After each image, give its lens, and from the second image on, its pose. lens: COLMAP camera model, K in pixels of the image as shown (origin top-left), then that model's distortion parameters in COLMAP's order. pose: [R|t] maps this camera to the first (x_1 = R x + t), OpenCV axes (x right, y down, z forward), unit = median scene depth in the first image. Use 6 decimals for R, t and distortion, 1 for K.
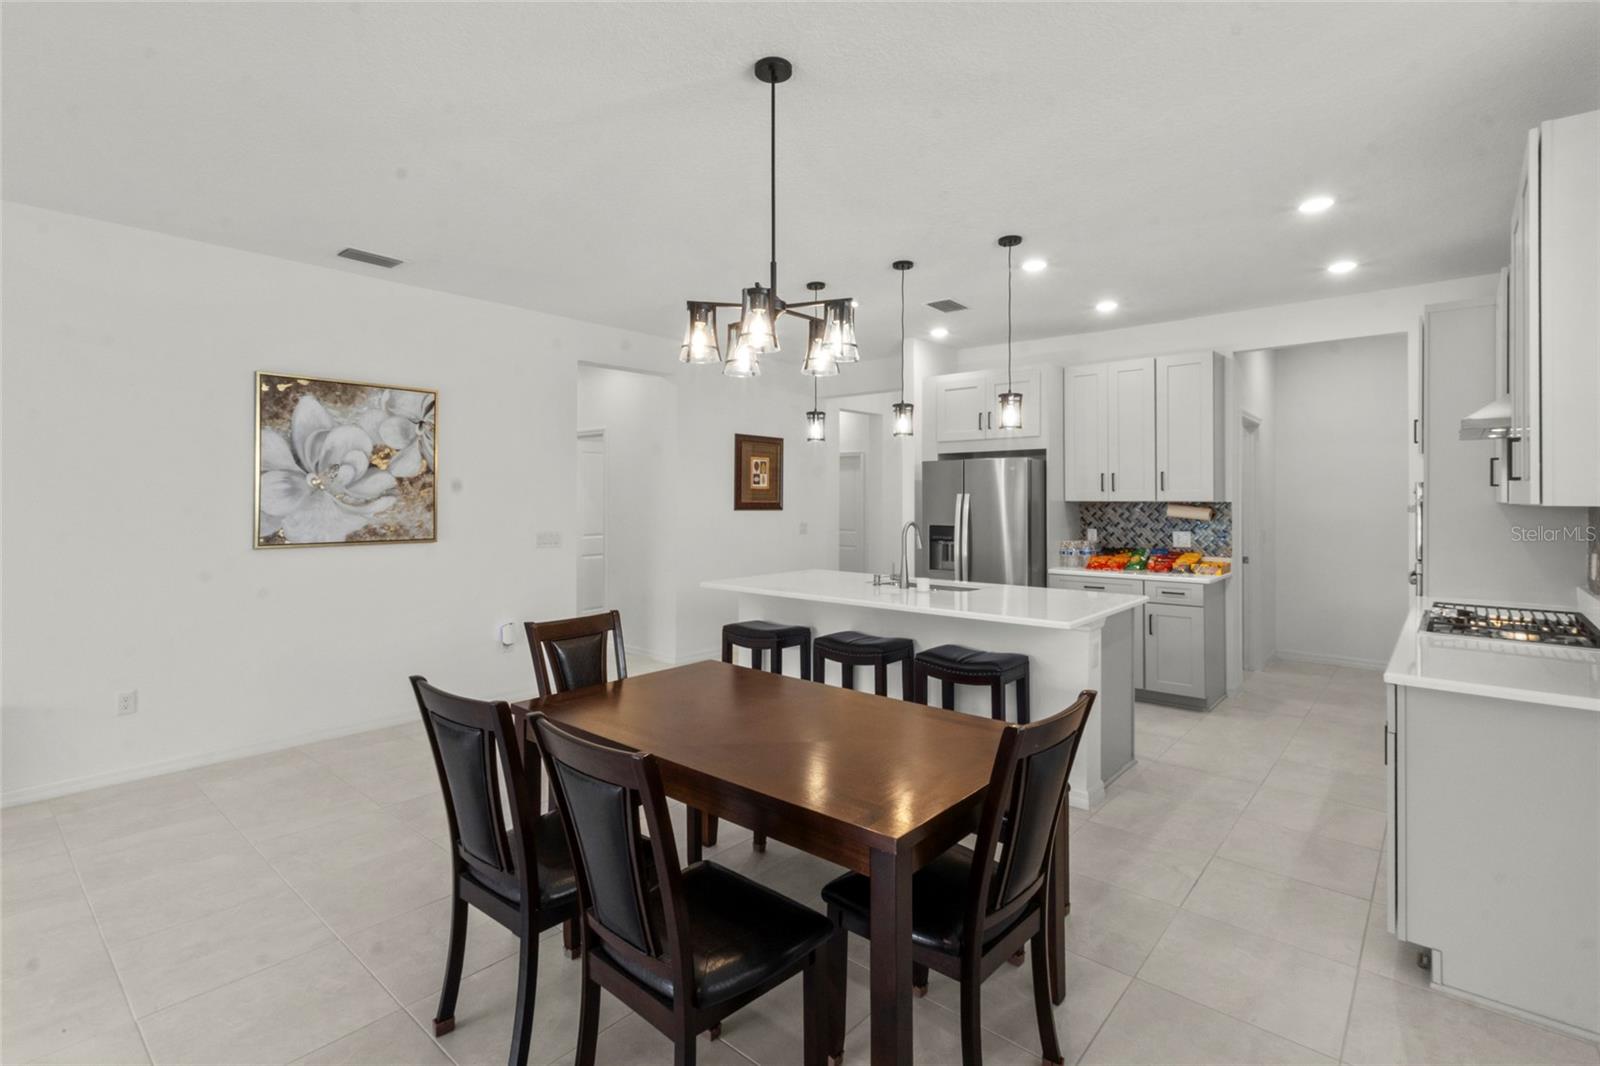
lens RADIAL K [[748.7, 0, 797.2], [0, 748.7, 493.8], [0, 0, 1]] dist [0.000067, 0.000730]
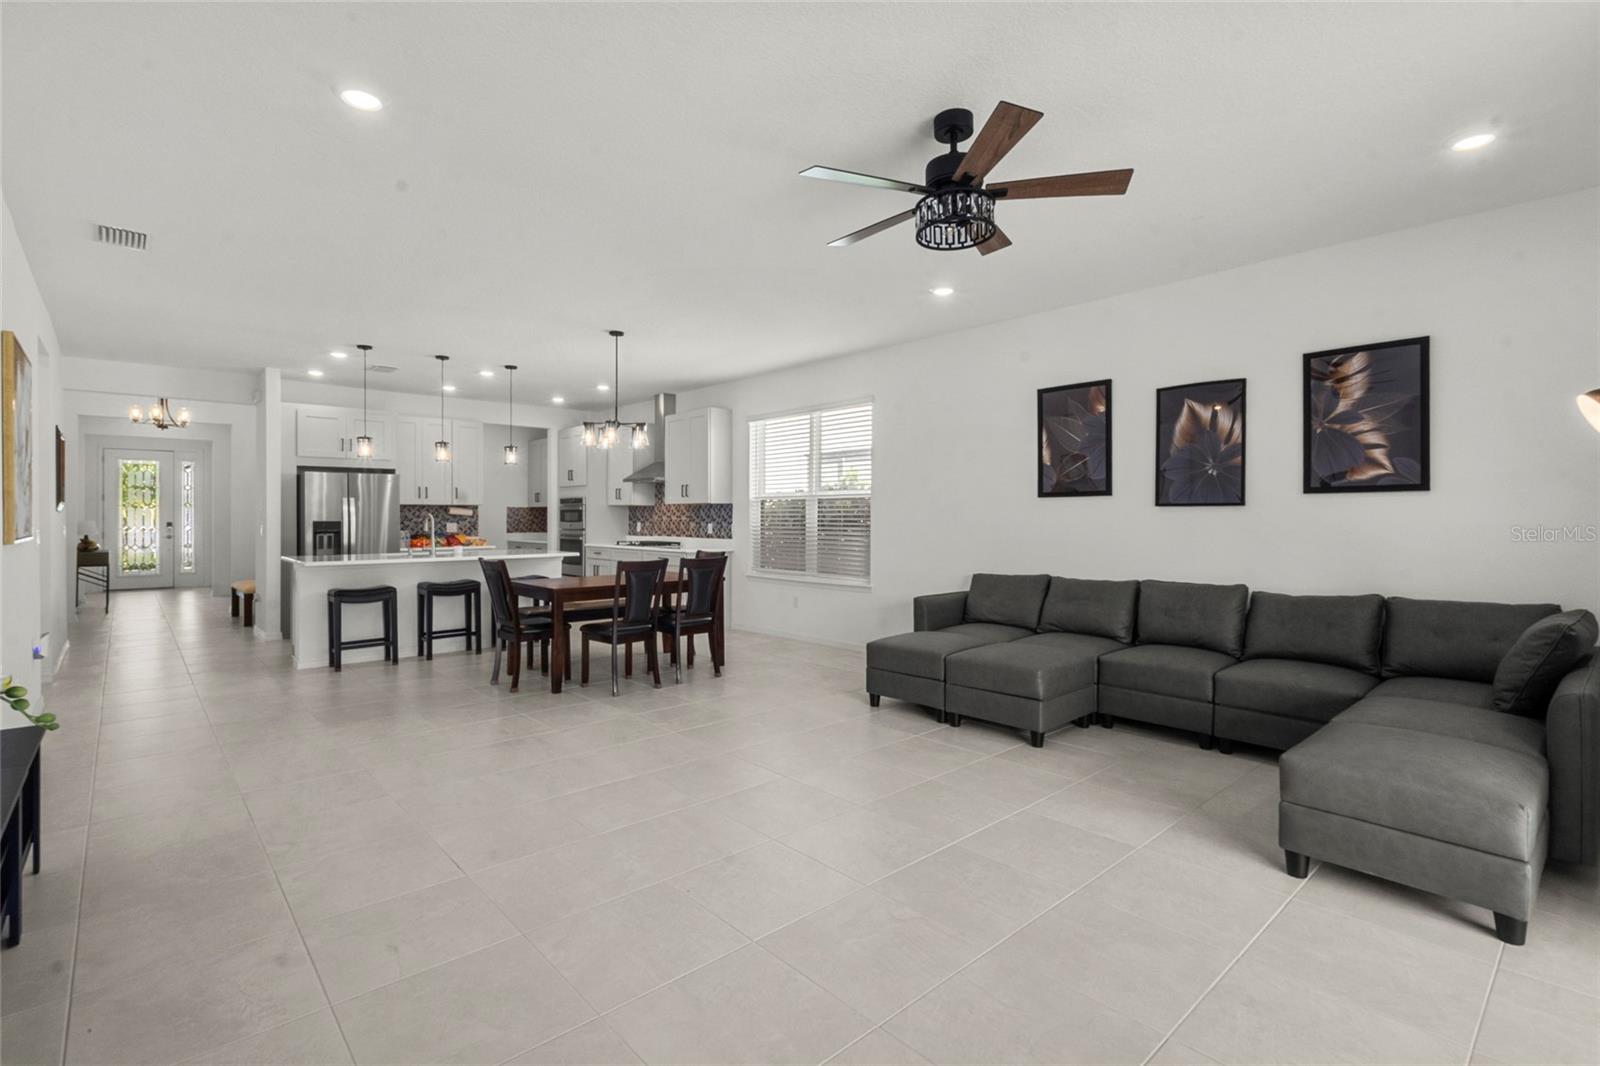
lens RADIAL K [[743.7, 0, 801.1], [0, 743.7, 514.2], [0, 0, 1]] dist [0.001246, 0.000526]
pose [[0.115932, 0.002645, 0.993254, -1.068656], [-0.002693, 0.999994, -0.002349, 0.032290], [-0.993253, -0.002403, 0.115938, 0.017805]]
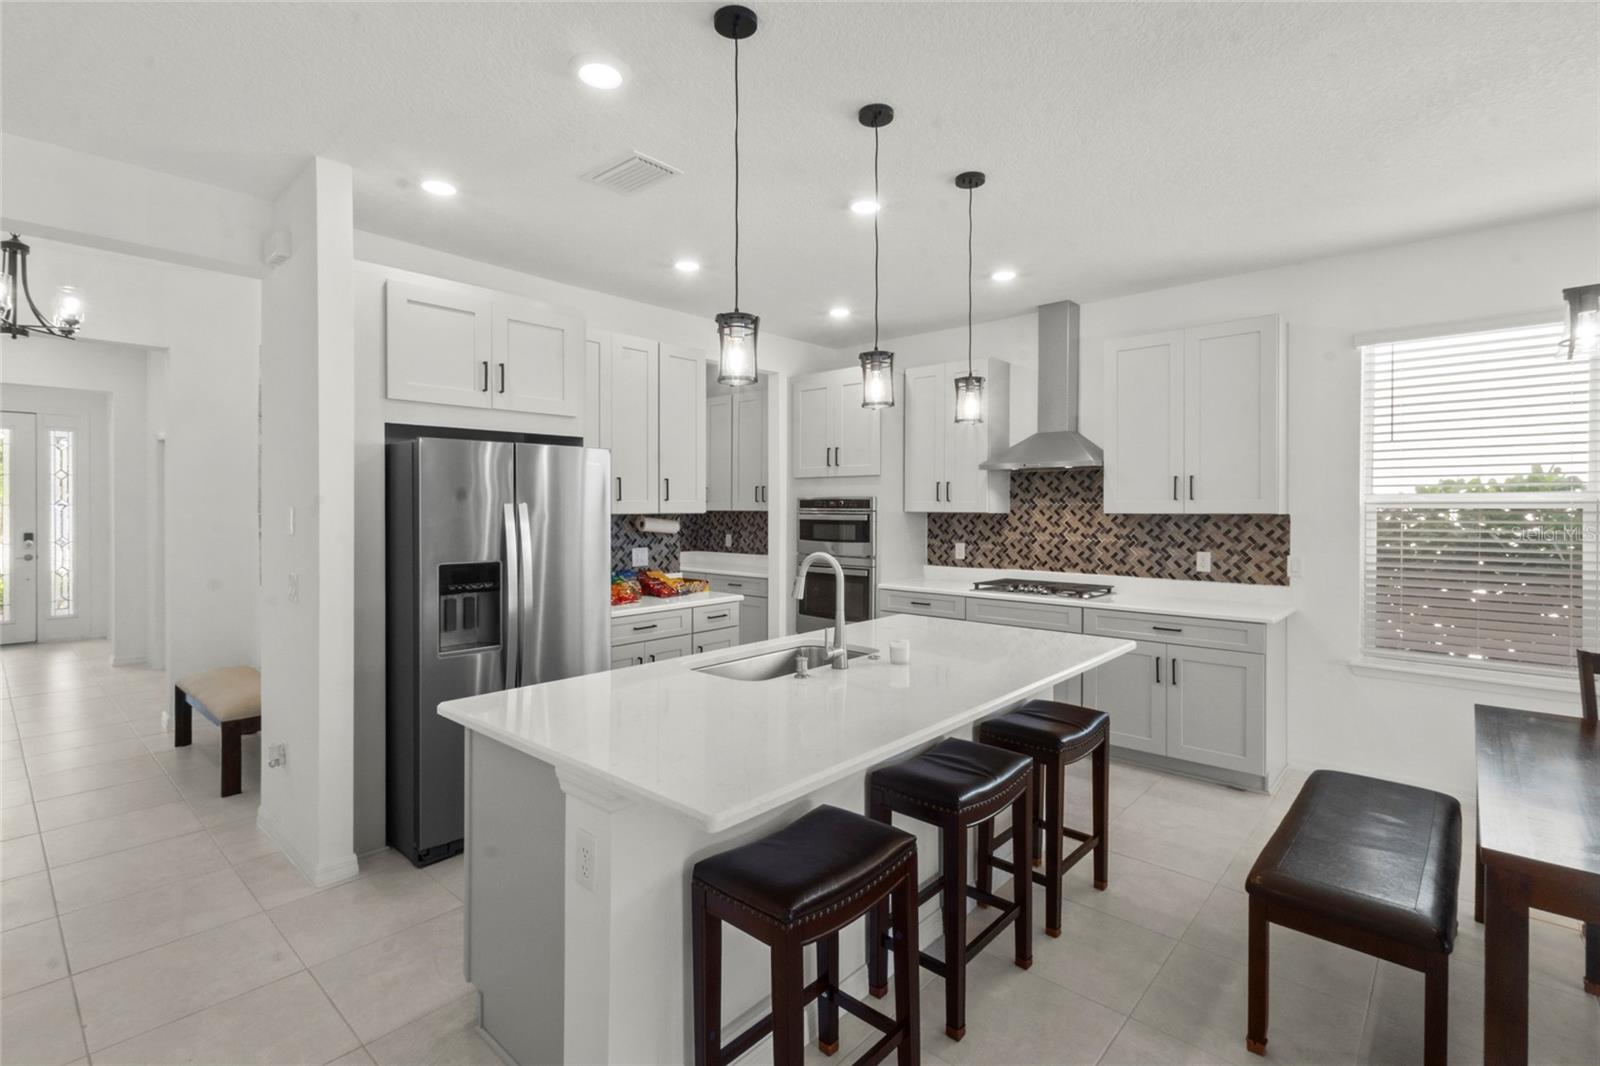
lens RADIAL K [[746.0, 0, 799.2], [0, 746.0, 509.6], [0, 0, 1]] dist [0.000538, 0.000470]
pose [[0.016054, -0.003702, 0.999864, -0.343334], [-0.003685, 0.999986, 0.003762, 0.002103], [-0.999864, -0.003744, 0.016040, 0.802578]]
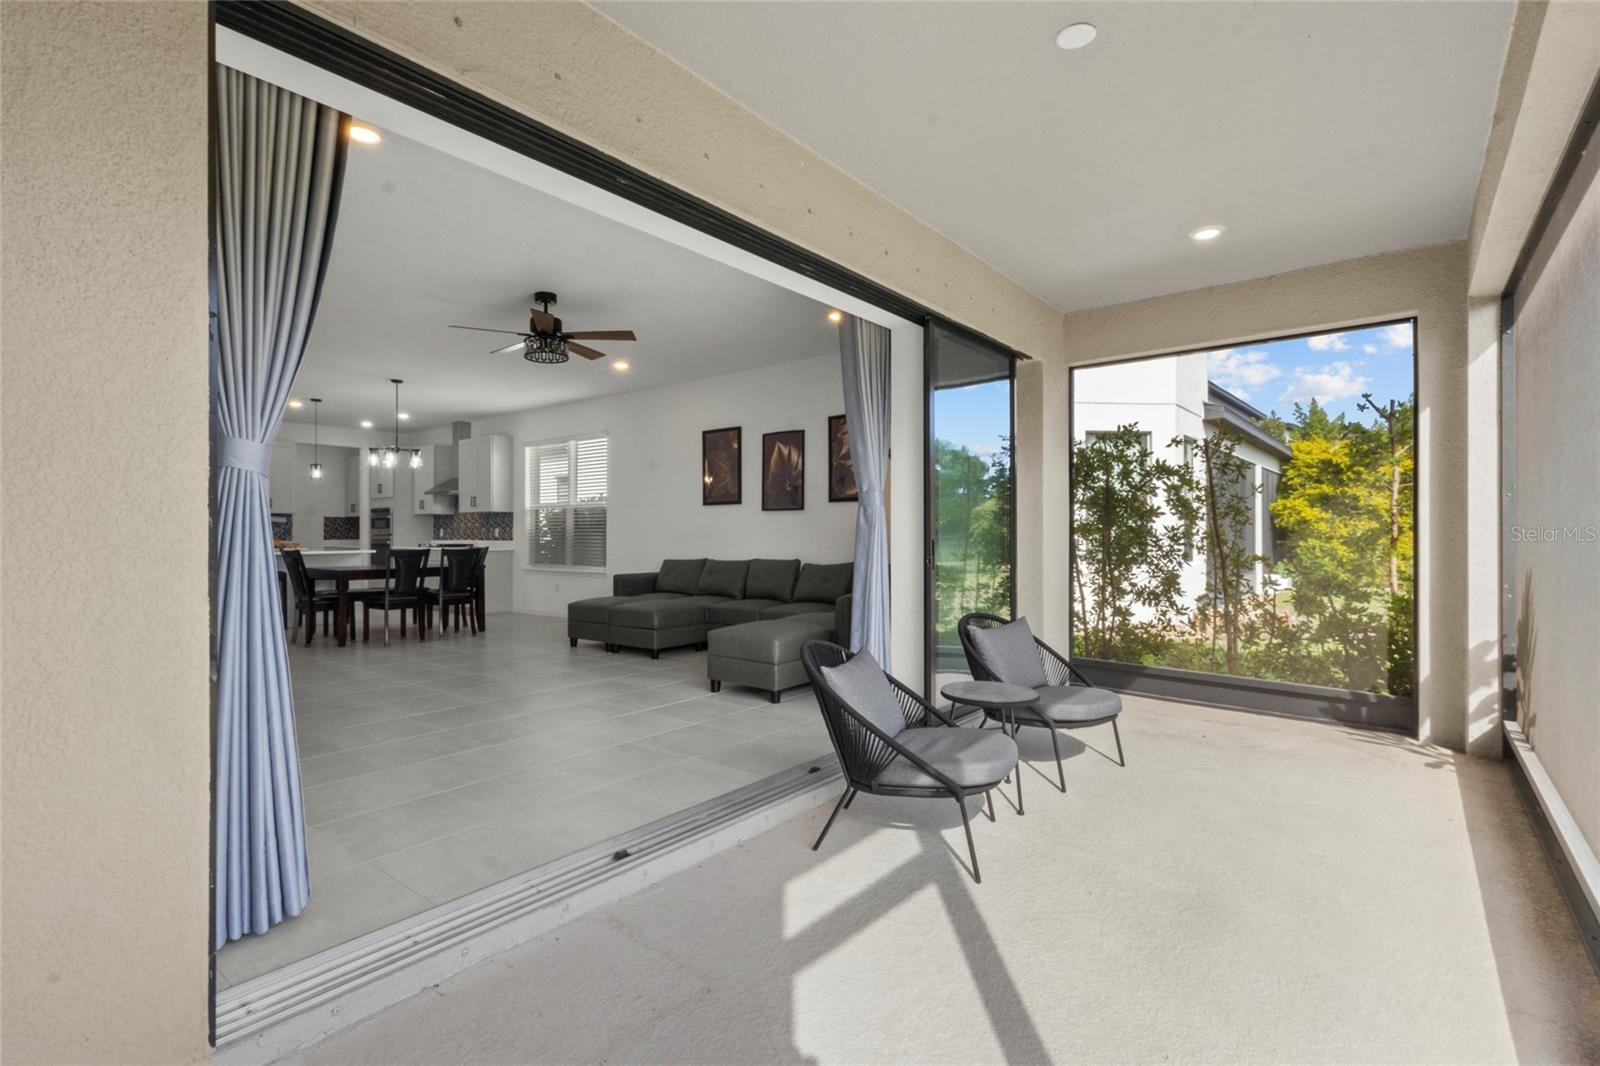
lens RADIAL K [[743.0, 0, 797.3], [0, 743.0, 528.0], [0, 0, 1]] dist [0.001374, 0.000728]
pose [[-0.046473, 0.006320, 0.998900, -1.495269], [-0.000178, 0.999980, -0.006335, 0.059357], [-0.998920, -0.000472, -0.046470, -0.297467]]
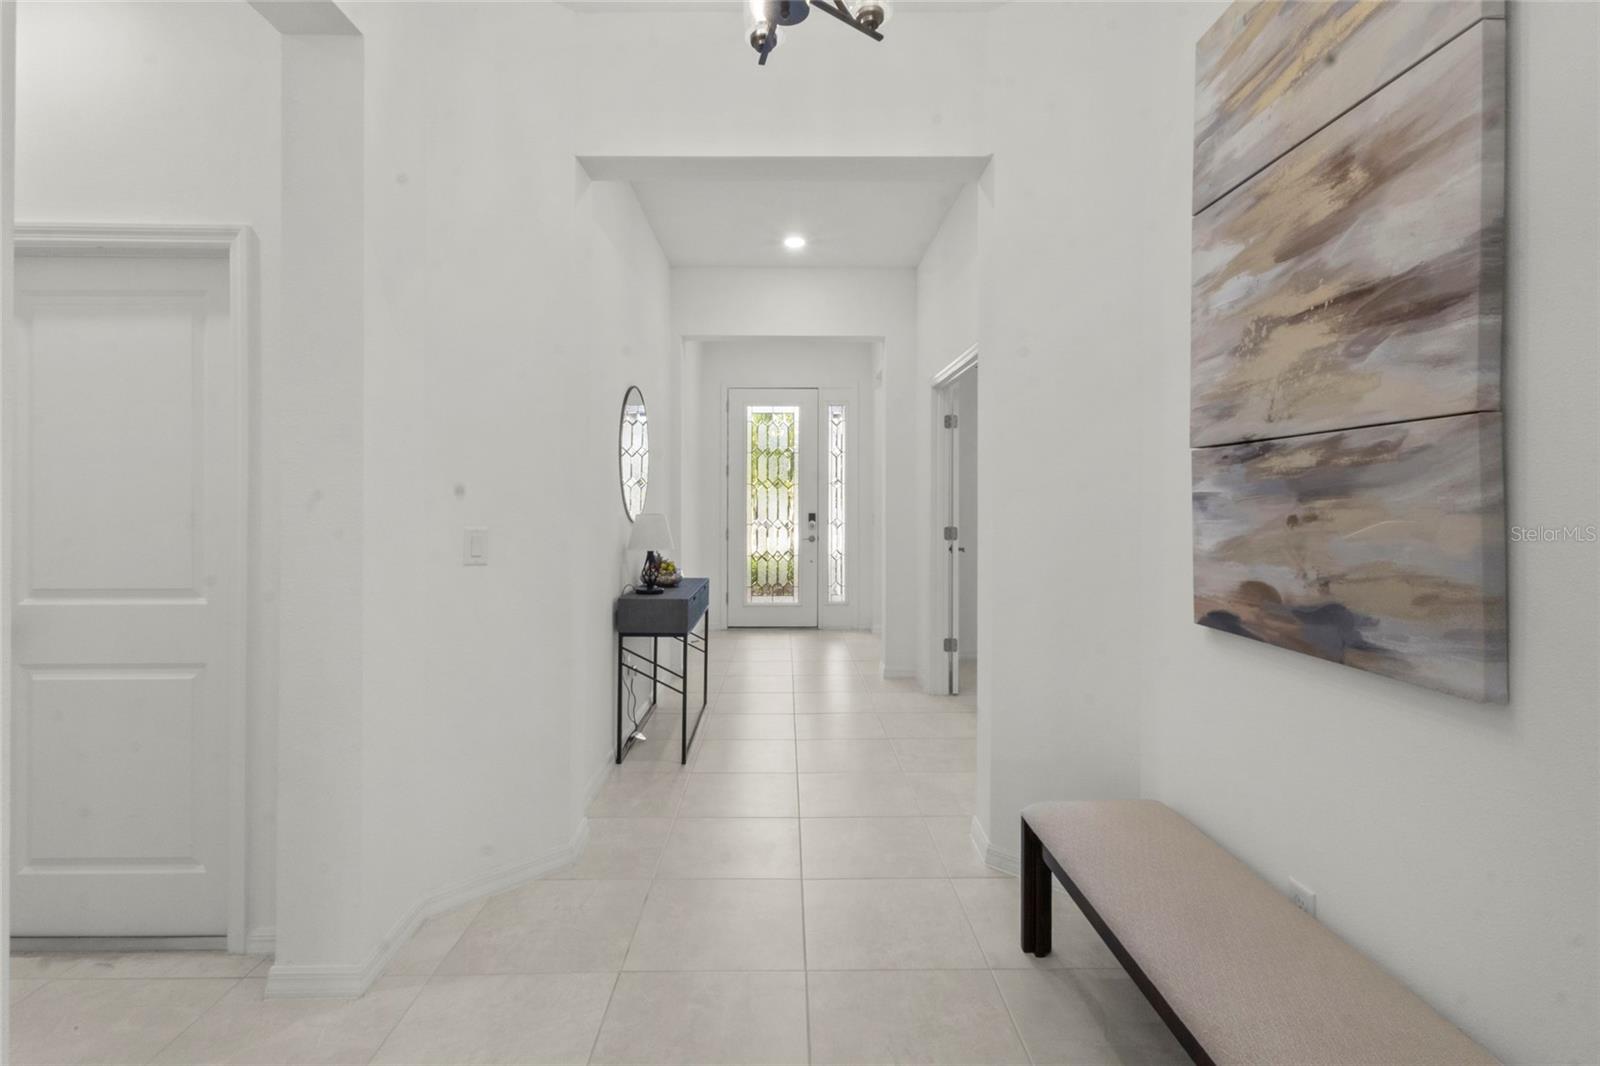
lens RADIAL K [[743.0, 0, 797.3], [0, 743.0, 528.0], [0, 0, 1]] dist [0.001374, 0.000728]
pose [[0.744415, -0.018915, 0.667450, 0.134599], [-0.004774, 0.999422, 0.033647, 0.039190], [-0.667701, -0.028233, 0.743894, 1.307267]]
